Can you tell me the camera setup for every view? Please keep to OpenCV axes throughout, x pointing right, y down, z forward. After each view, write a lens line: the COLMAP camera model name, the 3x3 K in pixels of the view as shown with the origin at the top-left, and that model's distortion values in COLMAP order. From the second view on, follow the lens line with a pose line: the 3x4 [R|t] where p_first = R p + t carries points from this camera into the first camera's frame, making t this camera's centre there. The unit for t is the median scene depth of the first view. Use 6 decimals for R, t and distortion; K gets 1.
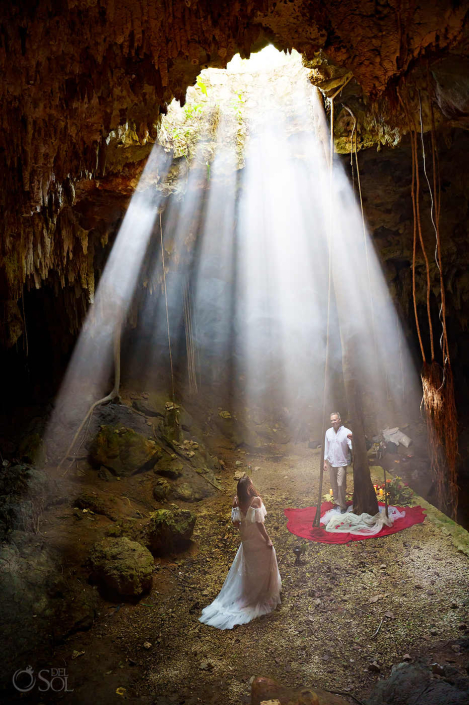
lens RADIAL K [[473.6, 0, 240.8], [0, 473.6, 350.8], [0, 0, 1]] dist [-0.177298, 0.125940]
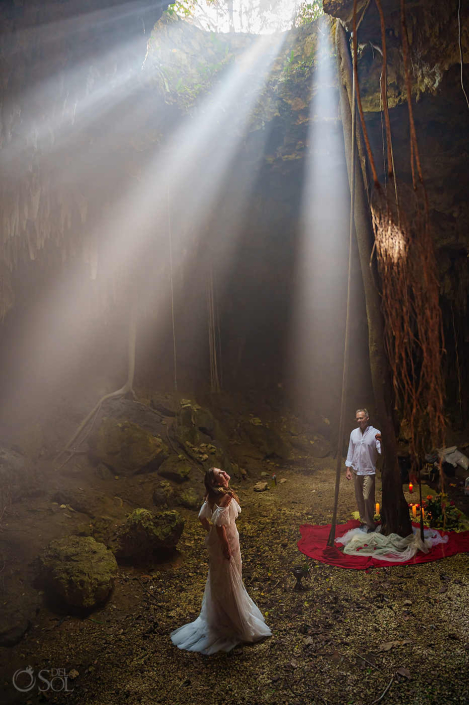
lens RADIAL K [[473.6, 0, 240.8], [0, 473.6, 350.8], [0, 0, 1]] dist [-0.177298, 0.125940]
pose [[0.989370, 0.021792, -0.143778, 0.118812], [-0.030020, 0.998018, -0.055305, 0.092457], [0.142288, 0.059033, 0.988063, 0.171630]]
